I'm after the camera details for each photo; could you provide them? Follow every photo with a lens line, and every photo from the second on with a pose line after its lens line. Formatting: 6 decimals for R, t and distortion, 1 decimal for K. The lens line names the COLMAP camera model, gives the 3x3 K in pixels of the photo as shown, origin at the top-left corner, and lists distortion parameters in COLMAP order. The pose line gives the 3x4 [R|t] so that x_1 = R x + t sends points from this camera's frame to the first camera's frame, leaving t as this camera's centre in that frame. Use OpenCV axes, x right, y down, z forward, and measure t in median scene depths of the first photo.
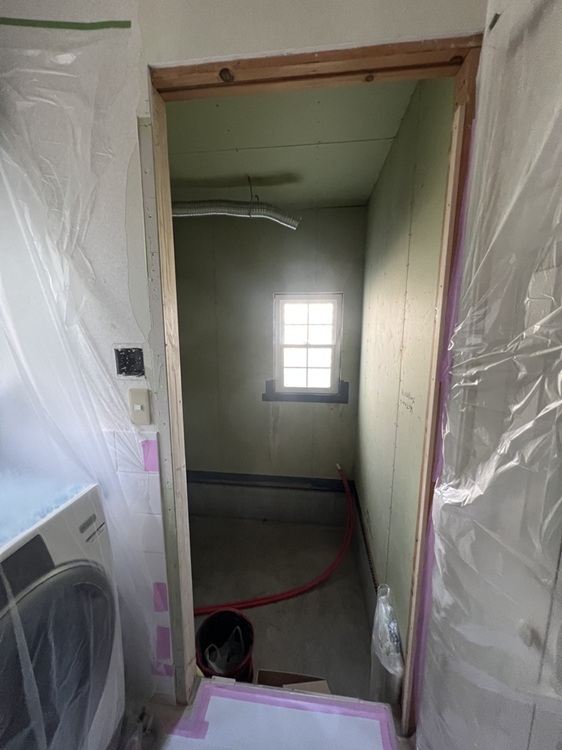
lens RADIAL K [[295.9, 0, 283.5], [0, 295.9, 377.3], [0, 0, 1]] dist [-0.003461, 0.000726]
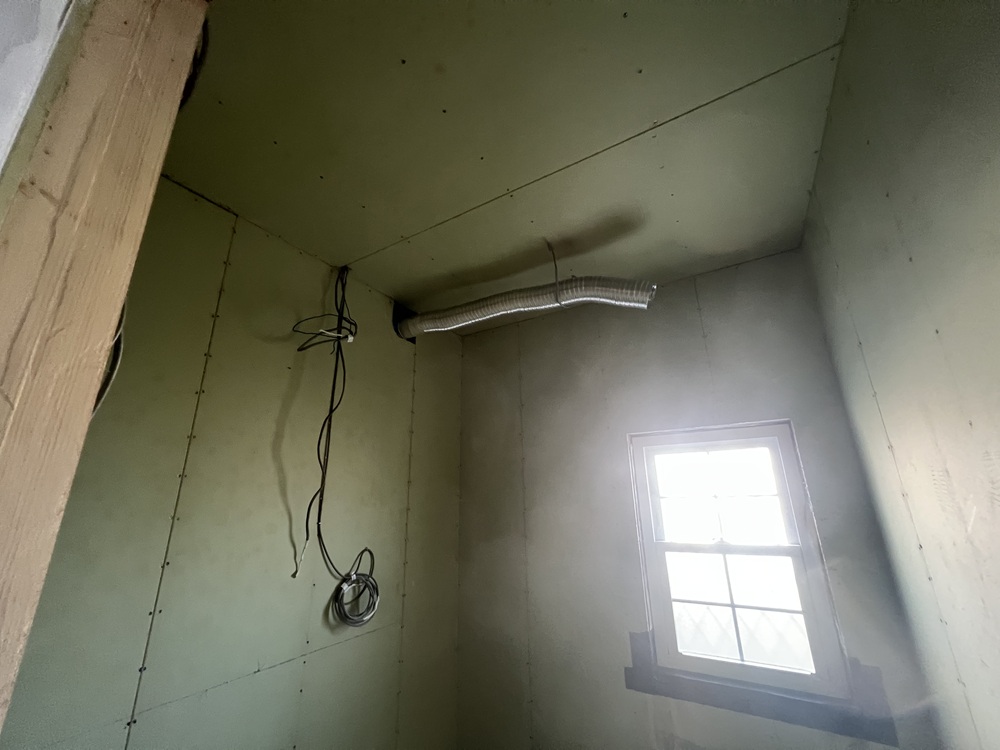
lens RADIAL K [[394.6, 0, 501.6], [0, 394.6, 378.2], [0, 0, 1]] dist [-0.003461, 0.000726]
pose [[0.904254, -0.141510, -0.402865, 0.054690], [-0.051583, 0.900376, -0.432045, -0.064536], [0.423869, 0.411459, 0.806869, 0.304807]]
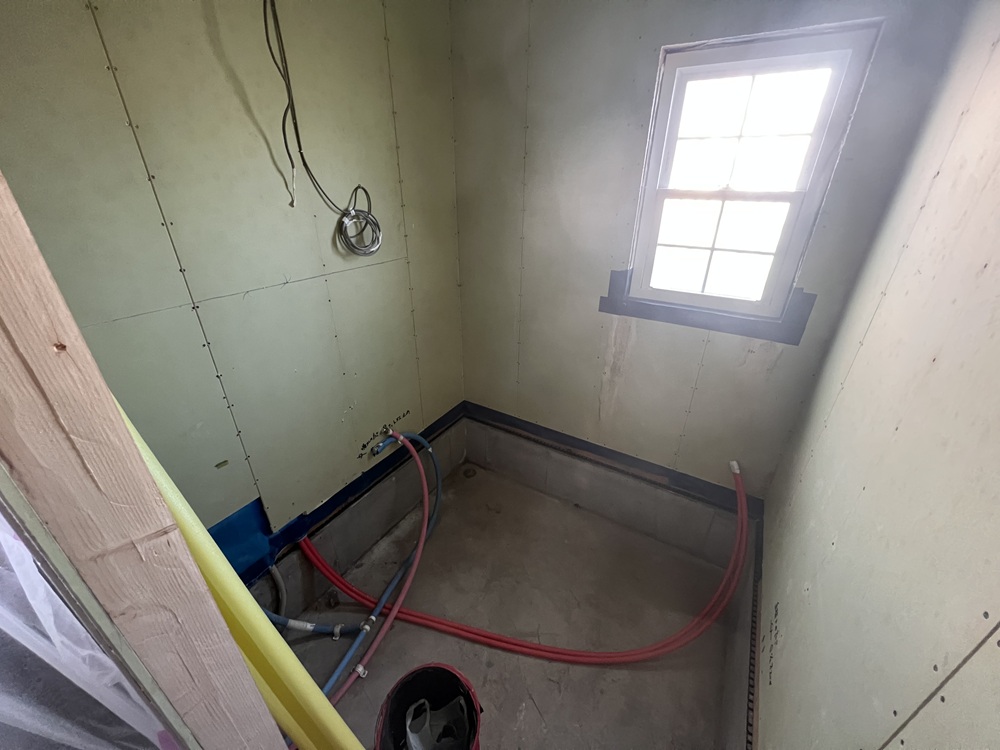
lens RADIAL K [[394.6, 0, 502.5], [0, 394.6, 375.3], [0, 0, 1]] dist [-0.003461, 0.000726]
pose [[0.906593, 0.196419, -0.373509, 0.052762], [-0.078987, 0.948417, 0.307029, -0.010034], [0.414549, -0.248848, 0.875342, 0.317975]]
